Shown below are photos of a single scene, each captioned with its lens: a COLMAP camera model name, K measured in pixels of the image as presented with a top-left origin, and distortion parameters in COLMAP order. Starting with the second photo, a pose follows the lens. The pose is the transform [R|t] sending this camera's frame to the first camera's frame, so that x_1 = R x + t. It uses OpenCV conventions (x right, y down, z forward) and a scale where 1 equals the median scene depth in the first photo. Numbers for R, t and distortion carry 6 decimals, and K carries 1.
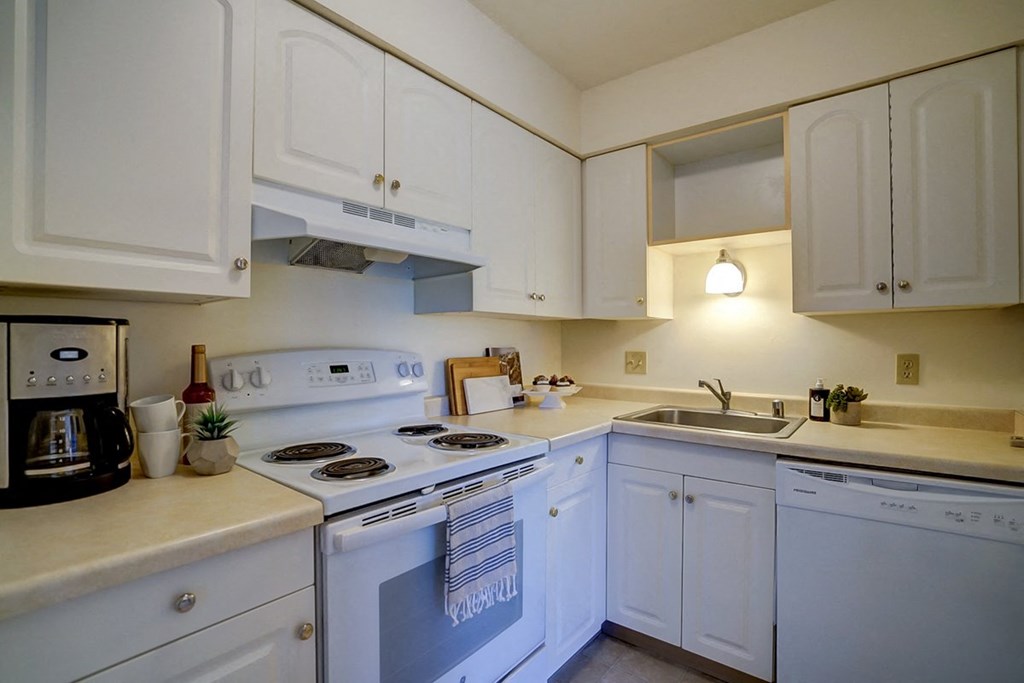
lens RADIAL K [[486.2, 0, 512.4], [0, 486.2, 347.1], [0, 0, 1]] dist [-0.017400, 0.002758]
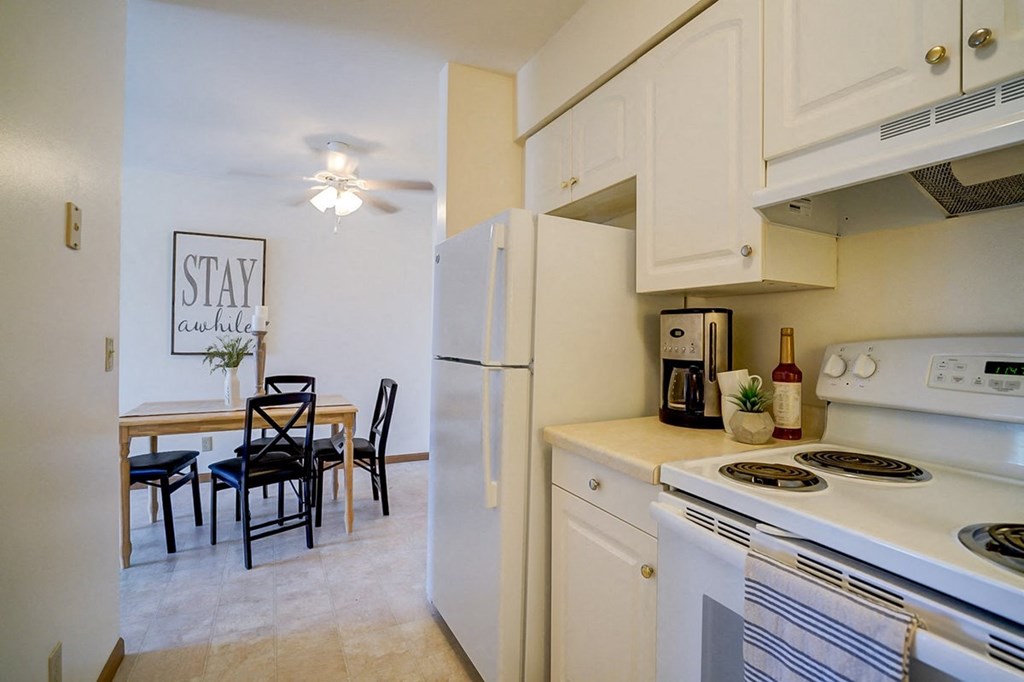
lens RADIAL K [[486.2, 0, 508.7], [0, 486.2, 336.1], [0, 0, 1]] dist [-0.017400, 0.002758]
pose [[-0.412768, 0.001697, -0.910835, 0.430763], [-0.020418, 0.999730, 0.011116, 0.010956], [0.910607, 0.023186, -0.412622, 0.657893]]
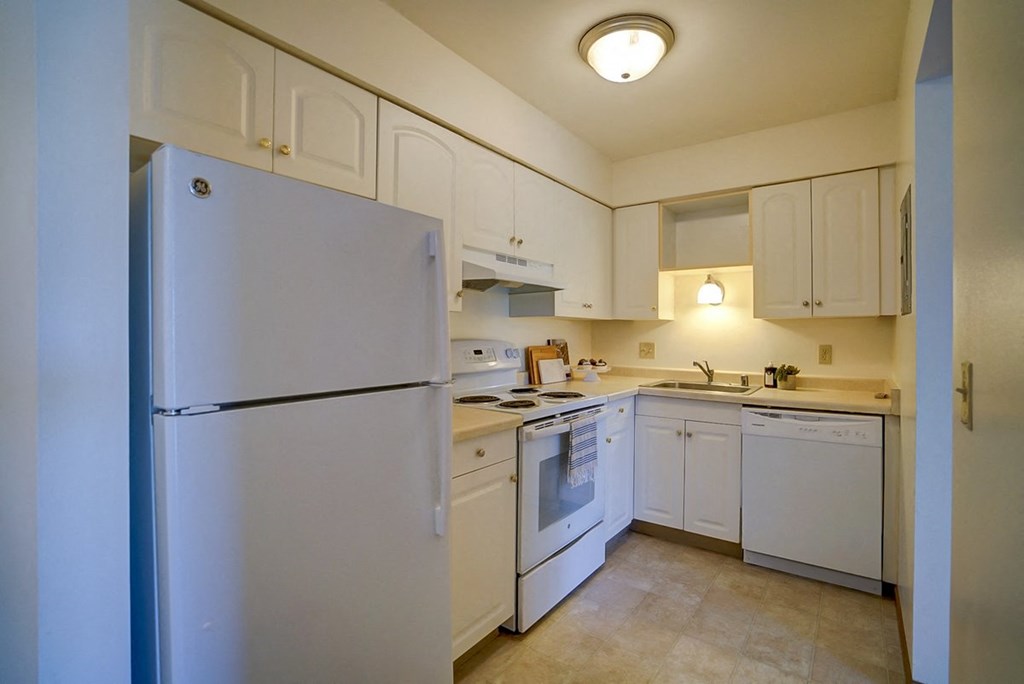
lens RADIAL K [[486.2, 0, 514.2], [0, 486.2, 338.5], [0, 0, 1]] dist [-0.017400, 0.002758]
pose [[0.998959, 0.004815, 0.045364, -0.298770], [-0.004835, 0.999988, 0.000329, -0.001683], [-0.045362, -0.000548, 0.998970, -0.598679]]
